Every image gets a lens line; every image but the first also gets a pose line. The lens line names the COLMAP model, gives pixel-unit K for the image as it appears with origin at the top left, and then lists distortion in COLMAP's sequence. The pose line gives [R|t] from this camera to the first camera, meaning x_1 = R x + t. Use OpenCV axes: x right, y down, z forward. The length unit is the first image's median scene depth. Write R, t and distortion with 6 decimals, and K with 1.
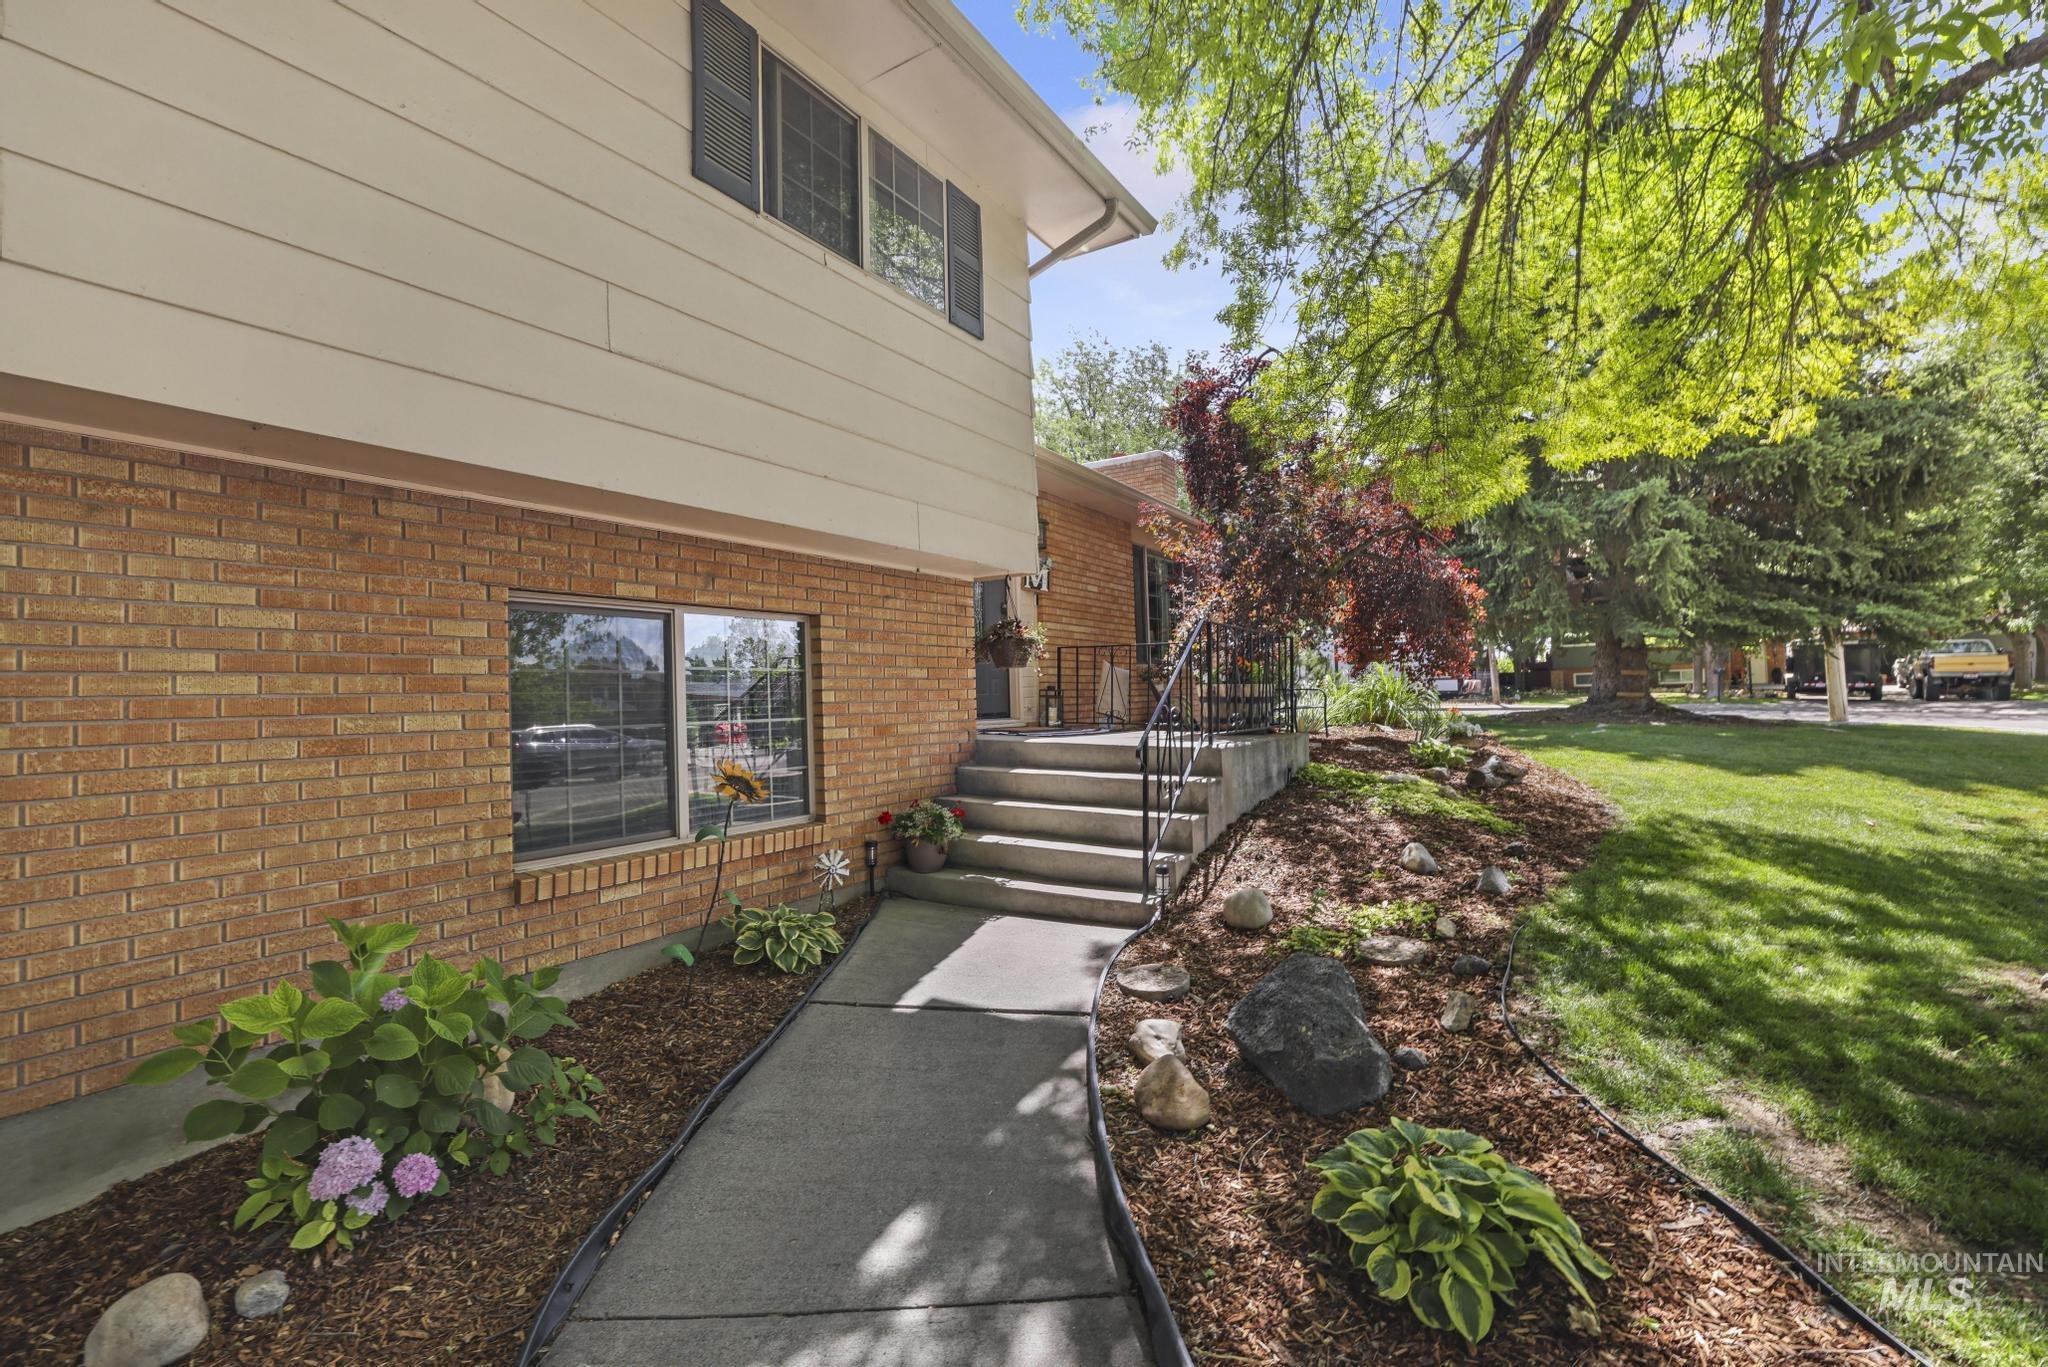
lens RADIAL K [[889.3, 0, 1044.3], [0, 889.3, 676.2], [0, 0, 1]] dist [-0.041847, 0.012895]
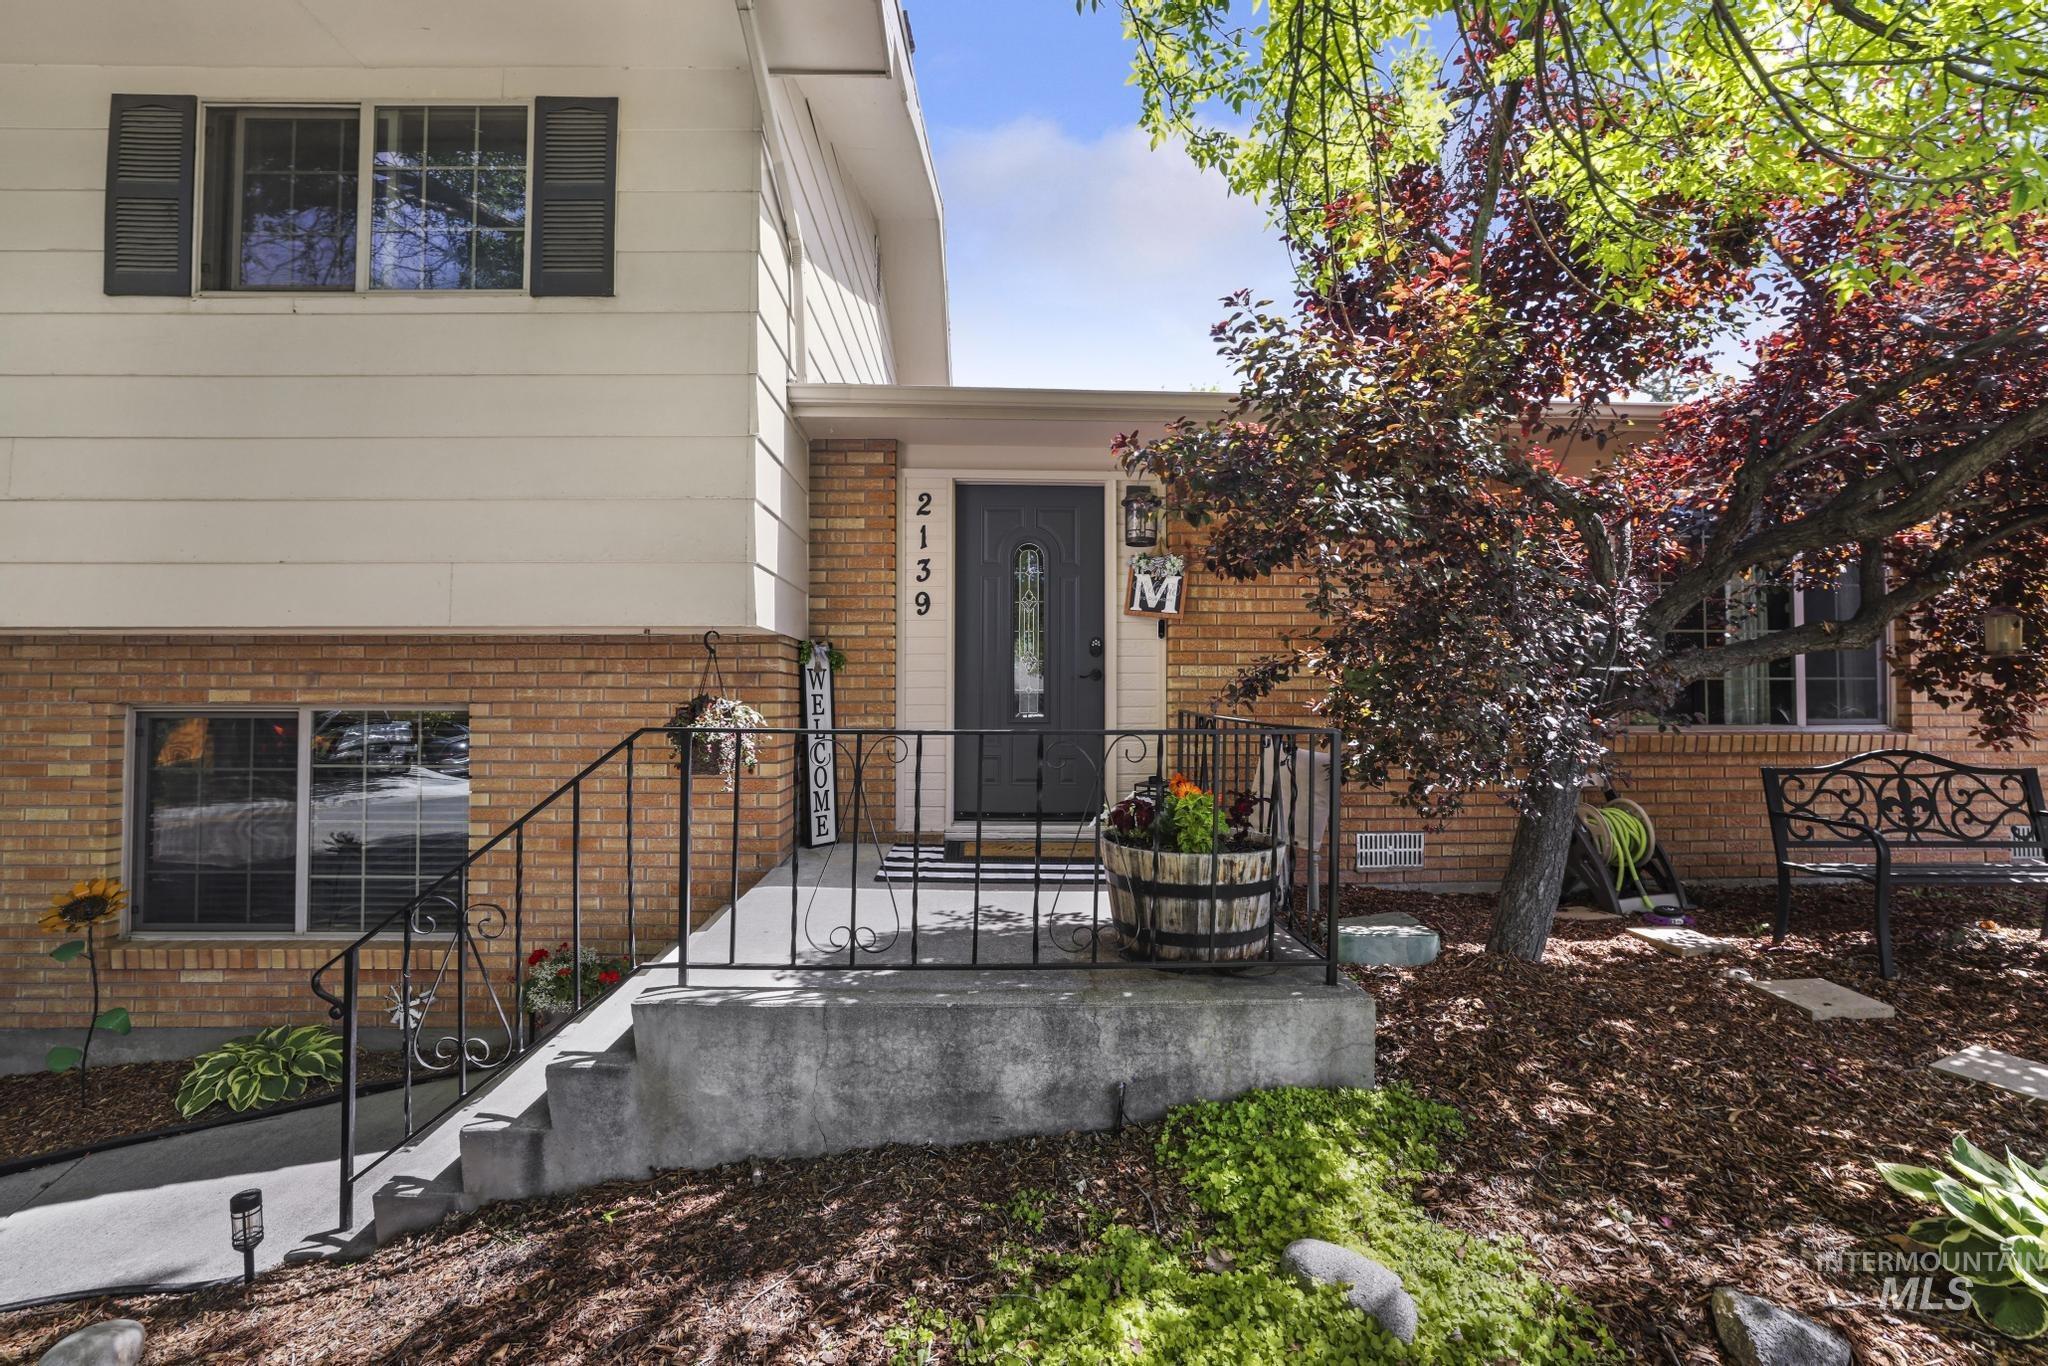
lens RADIAL K [[889.3, 0, 1020.8], [0, 889.3, 677.6], [0, 0, 1]] dist [-0.041847, 0.012895]
pose [[0.556351, 0.010937, -0.830875, 0.892954], [0.005338, 0.999846, 0.016735, -0.126017], [0.830930, -0.013746, 0.556207, 1.162873]]
